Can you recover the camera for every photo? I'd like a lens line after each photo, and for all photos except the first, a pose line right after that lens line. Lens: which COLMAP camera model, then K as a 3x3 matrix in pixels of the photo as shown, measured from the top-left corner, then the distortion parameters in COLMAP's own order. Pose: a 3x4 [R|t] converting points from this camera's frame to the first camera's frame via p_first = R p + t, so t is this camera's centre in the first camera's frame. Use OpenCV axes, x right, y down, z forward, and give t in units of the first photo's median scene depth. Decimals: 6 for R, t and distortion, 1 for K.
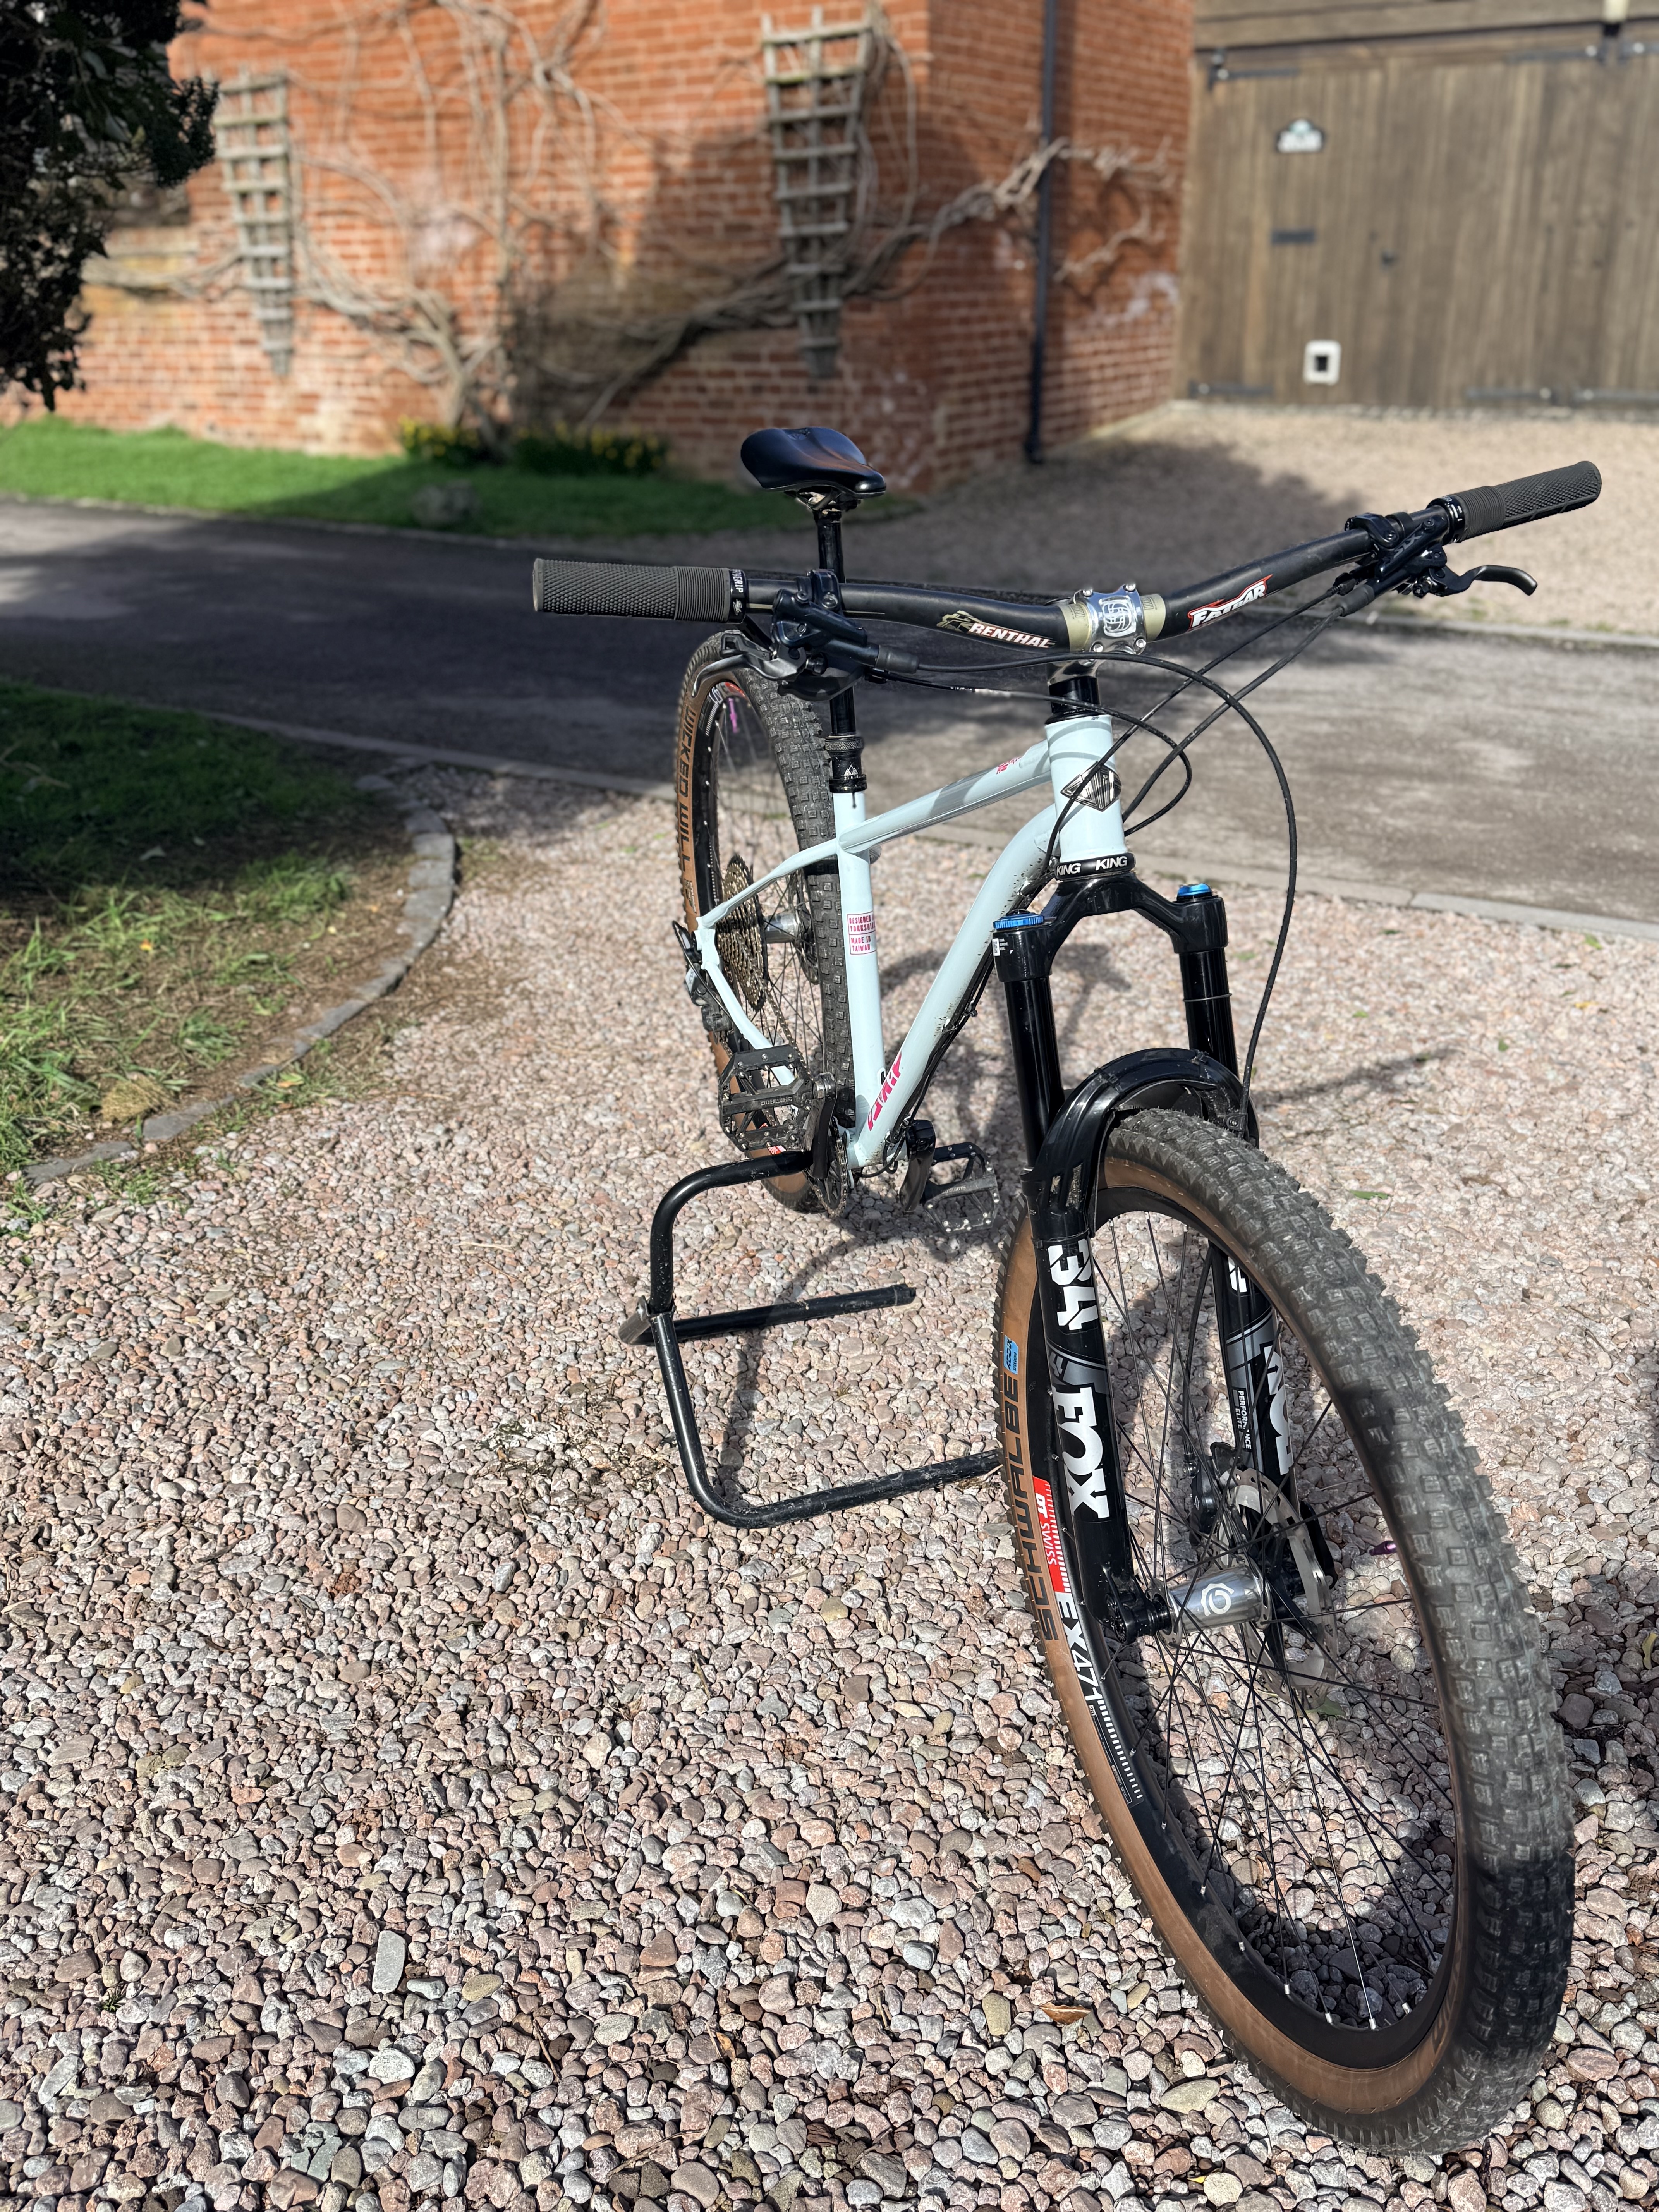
lens RADIAL K [[1828.6, 0, 823.1], [0, 1828.6, 1160.6], [0, 0, 1]] dist [0.036516, -0.035992]
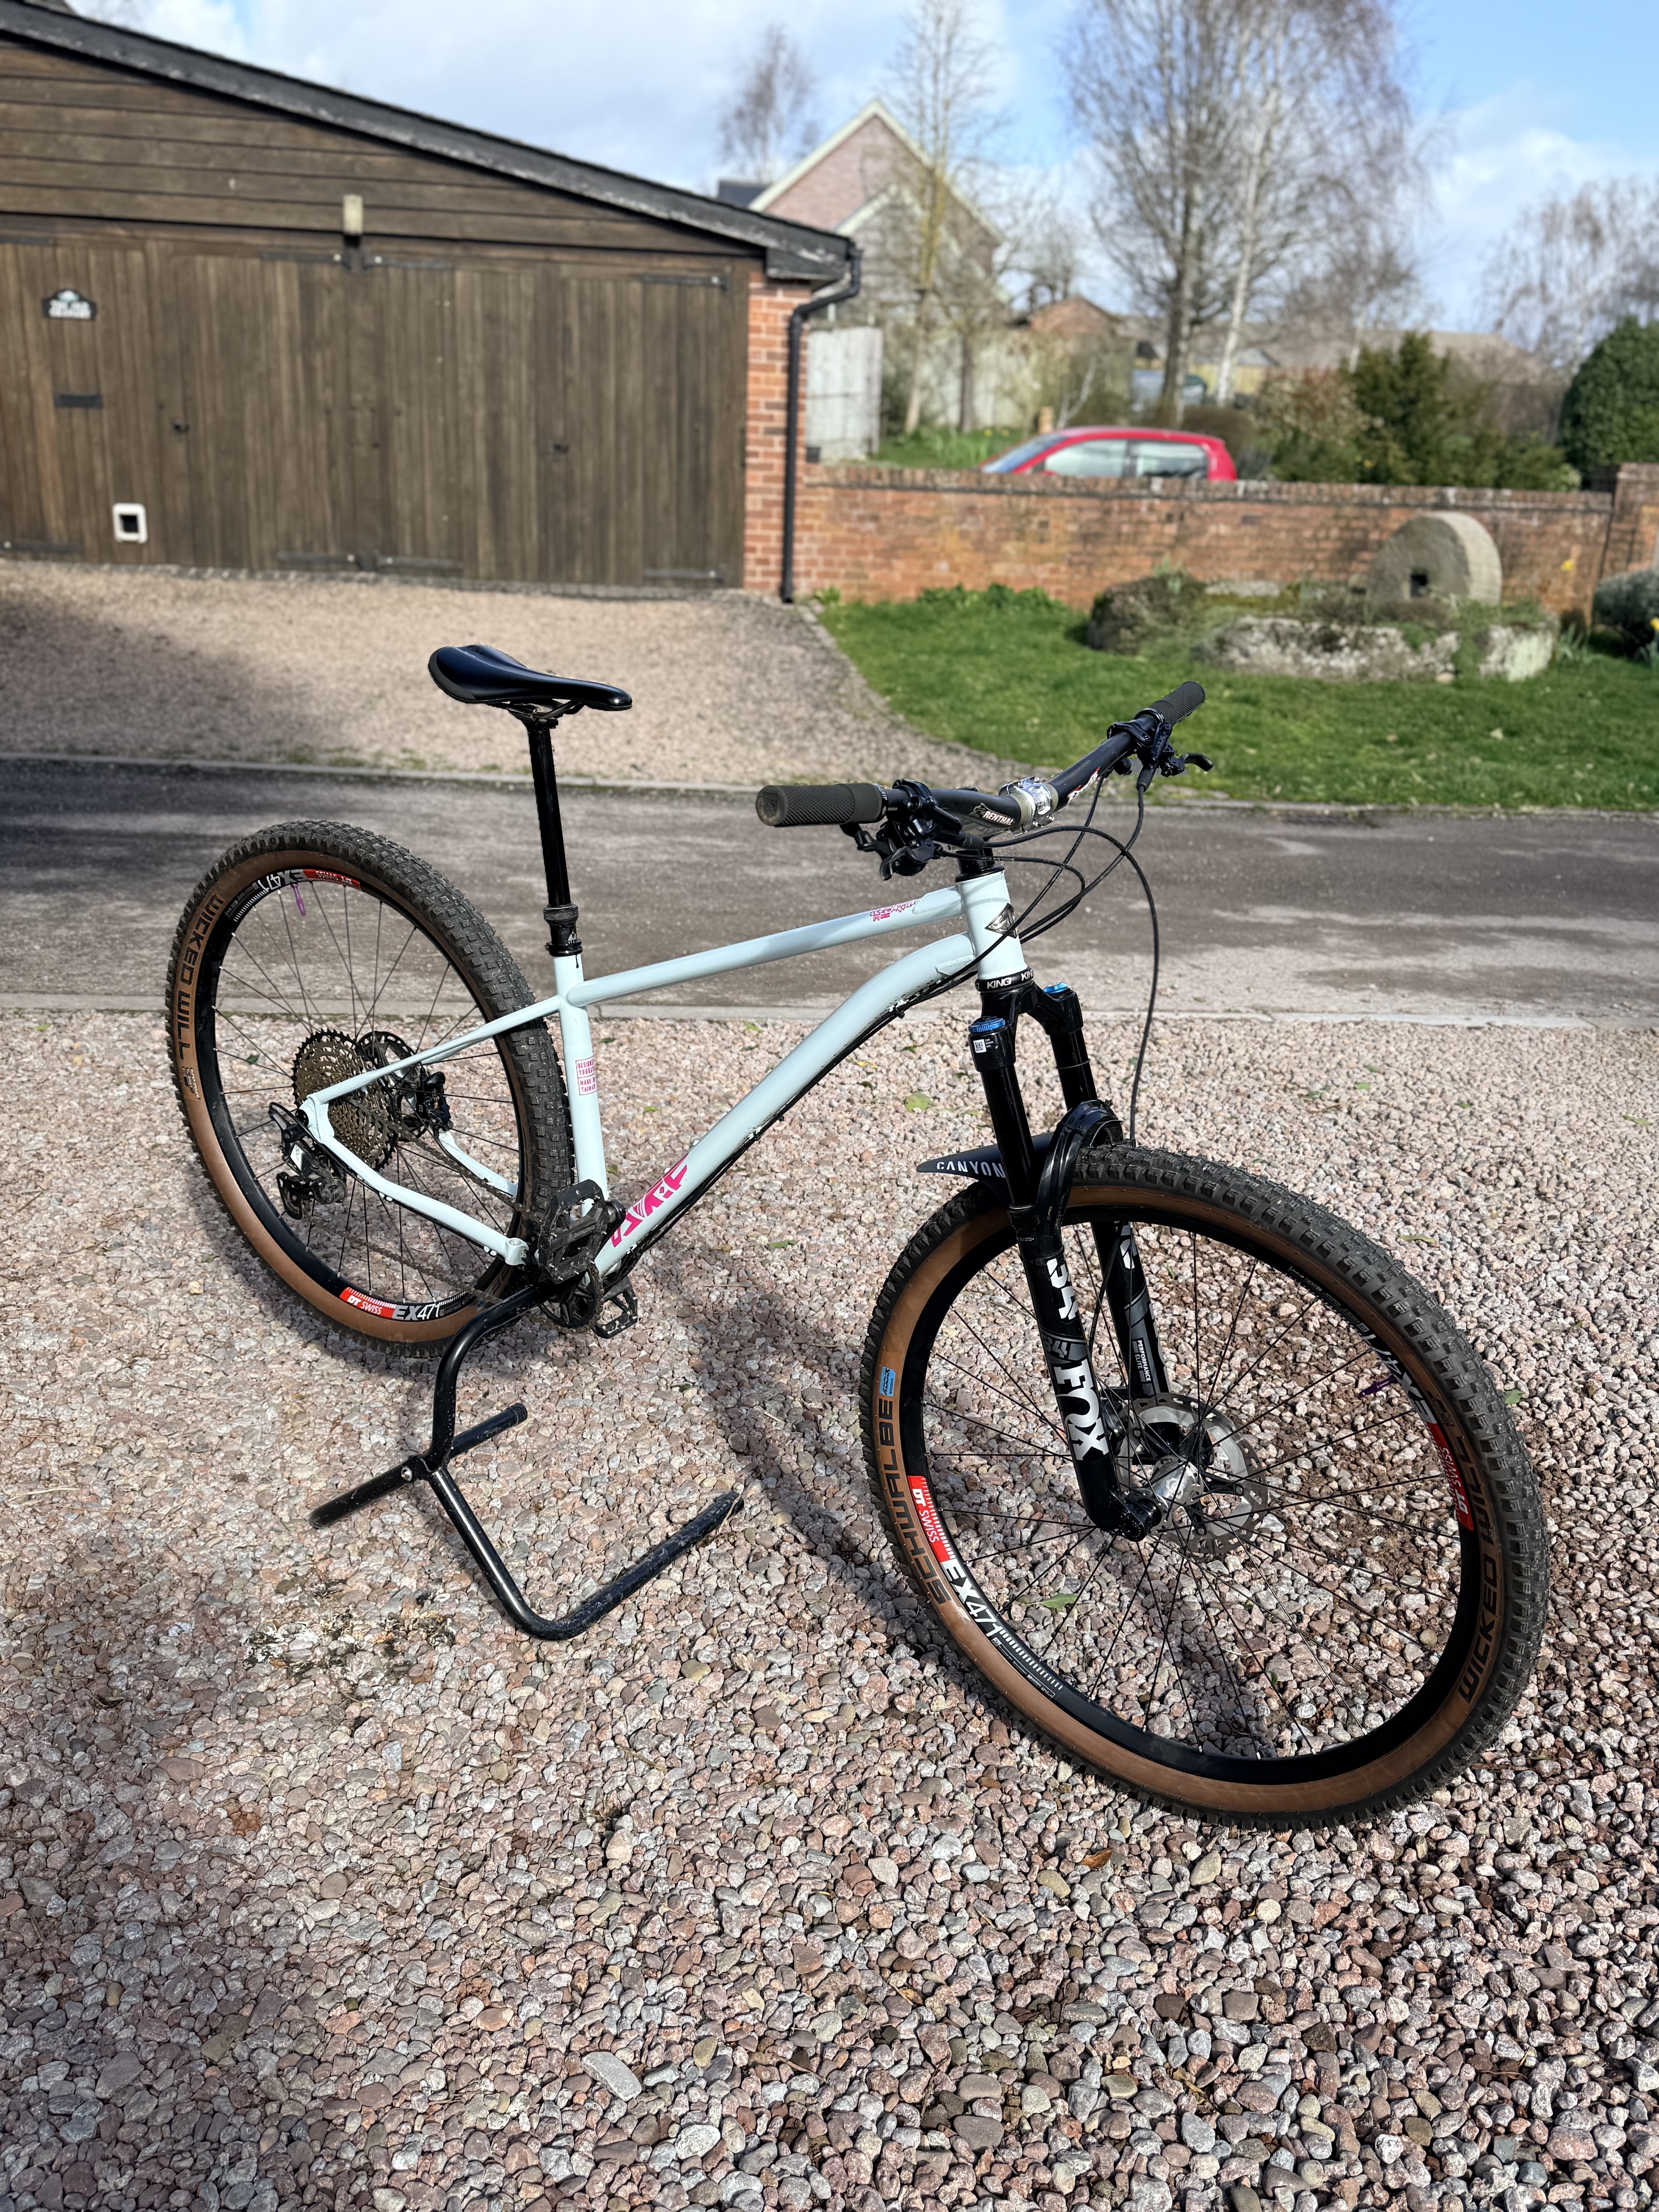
lens RADIAL K [[1822.5, 0, 835.6], [0, 1822.5, 1151.8], [0, 0, 1]] dist [0.059659, -0.060967]
pose [[0.796504, -0.173727, 0.579138, -0.622658], [0.217279, 0.976091, -0.006028, -0.046758], [-0.564244, 0.130636, 0.815207, -0.006426]]
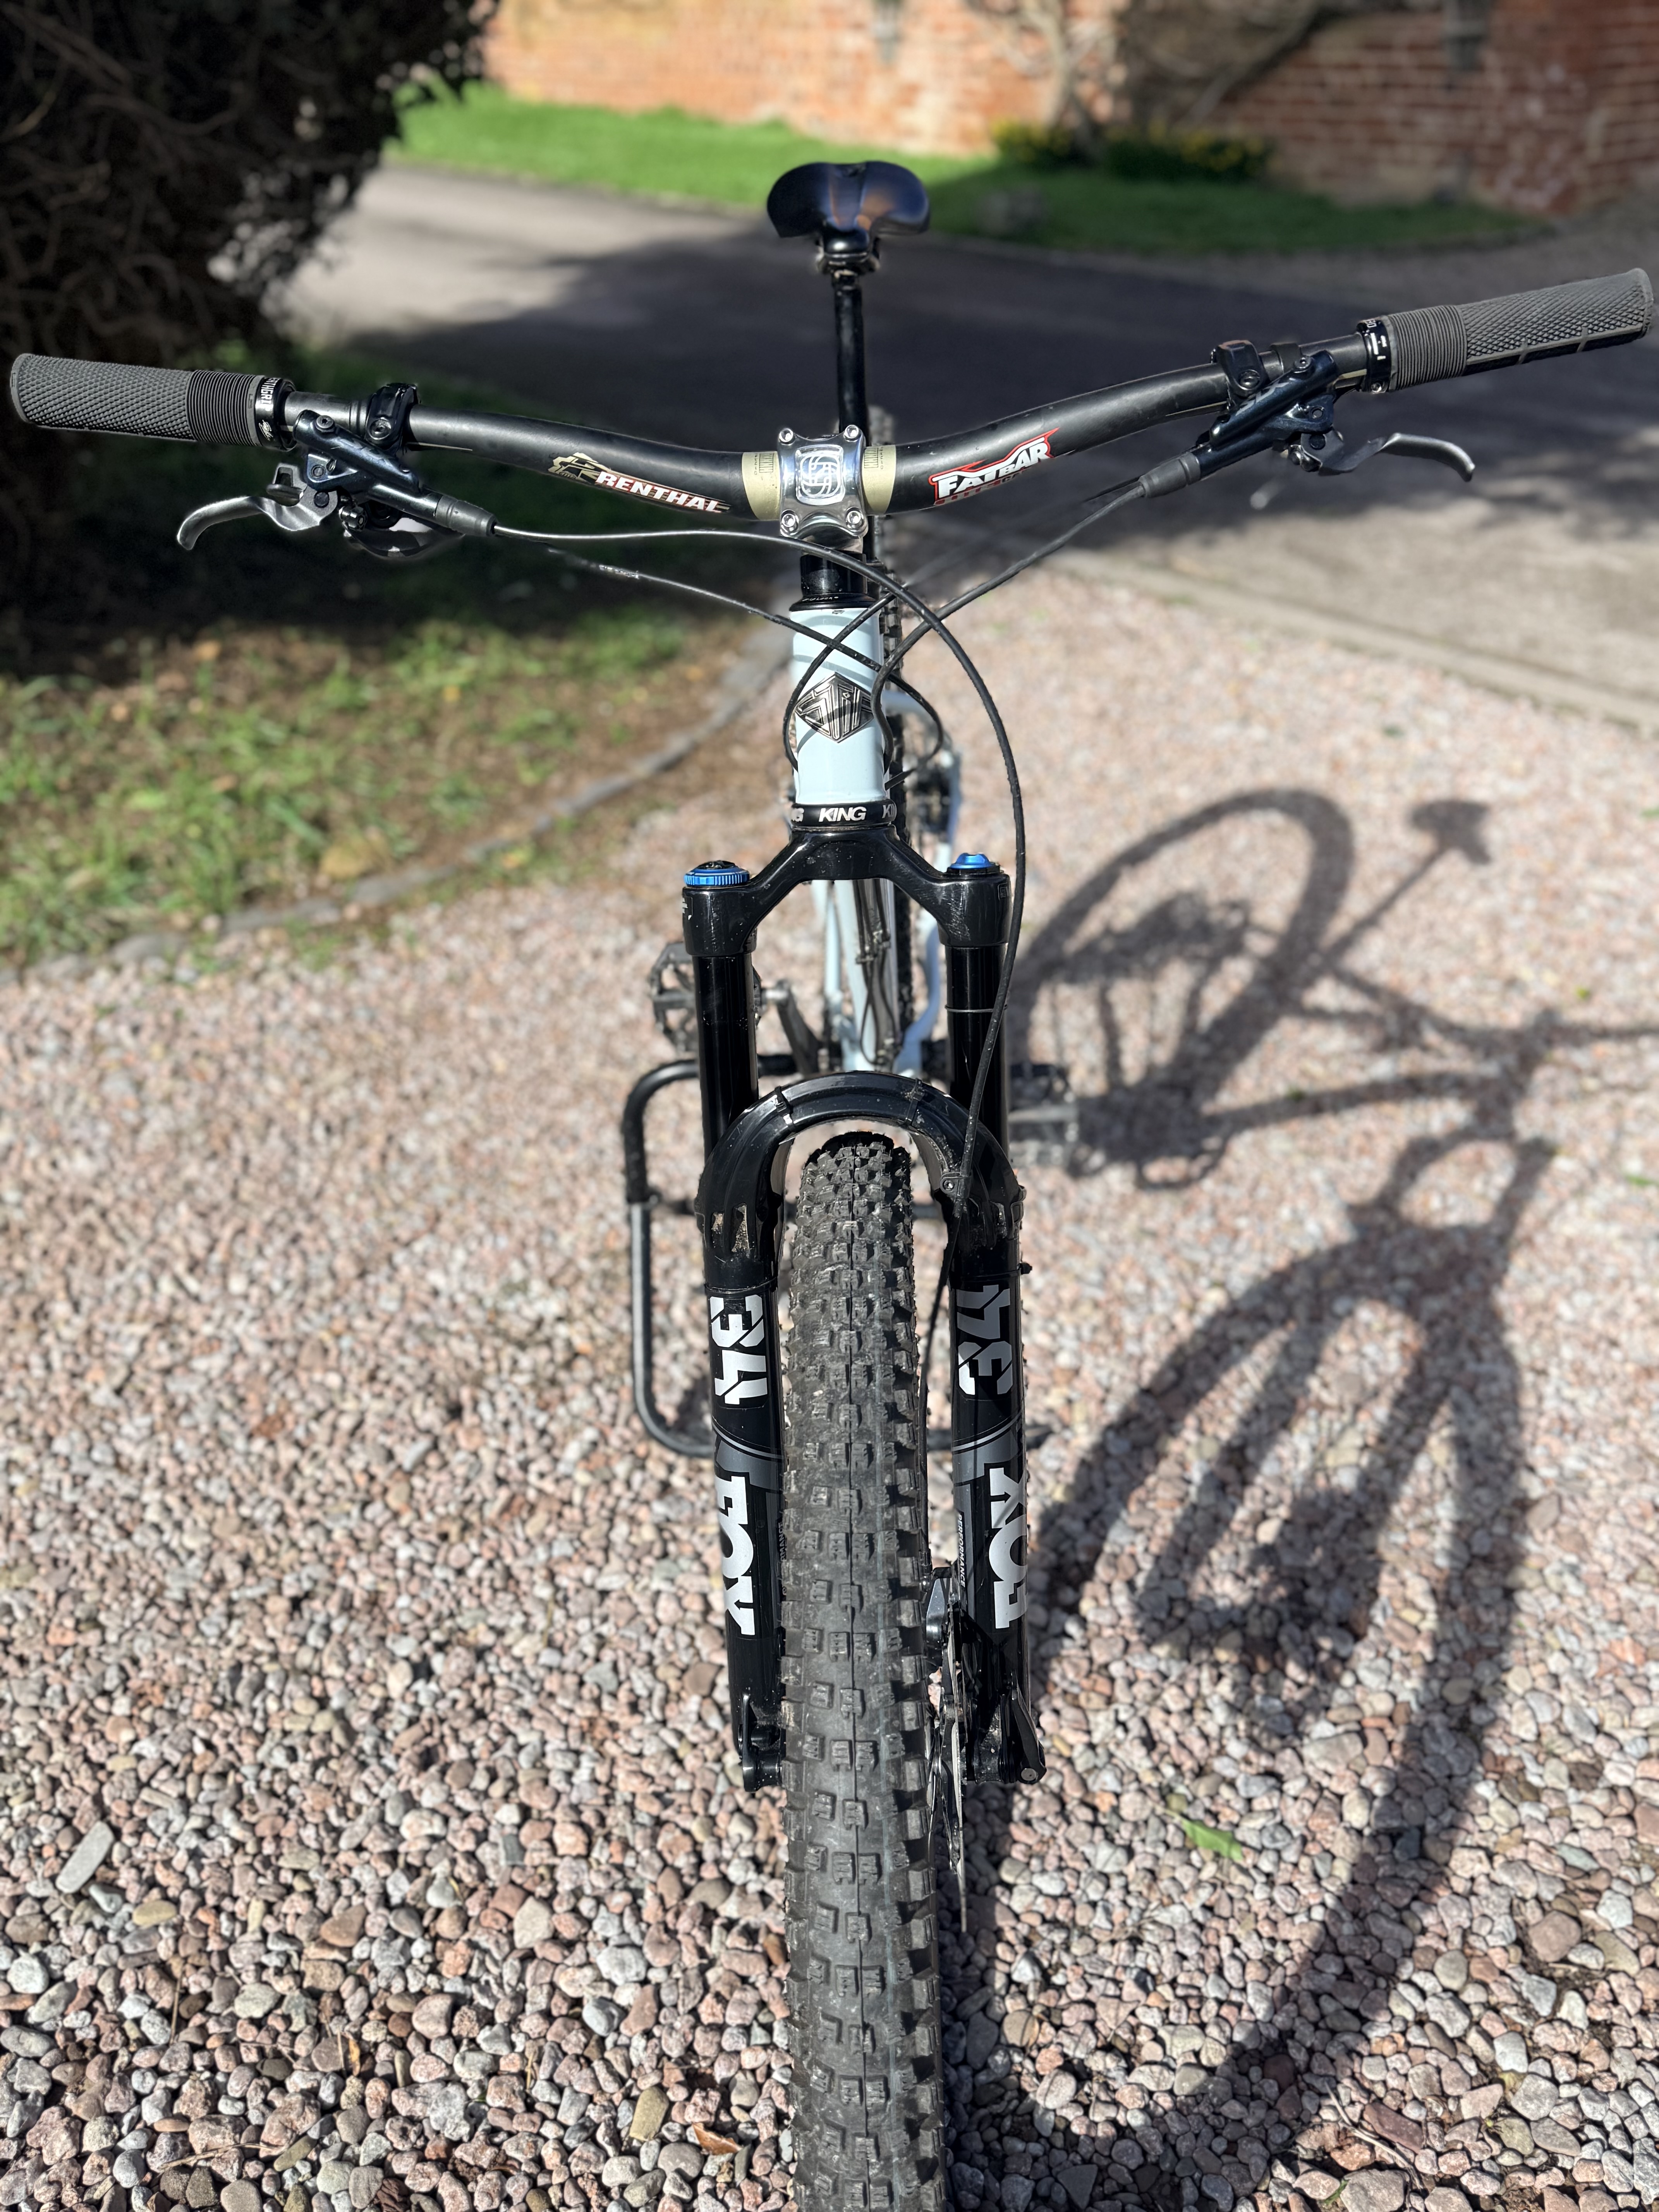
lens RADIAL K [[1828.6, 0, 823.1], [0, 1828.6, 1160.6], [0, 0, 1]] dist [0.036516, -0.035992]
pose [[0.945803, 0.175231, -0.273407, 0.307545], [-0.137291, 0.978743, 0.152361, -0.111901], [0.294293, -0.106567, 0.949755, 0.229091]]
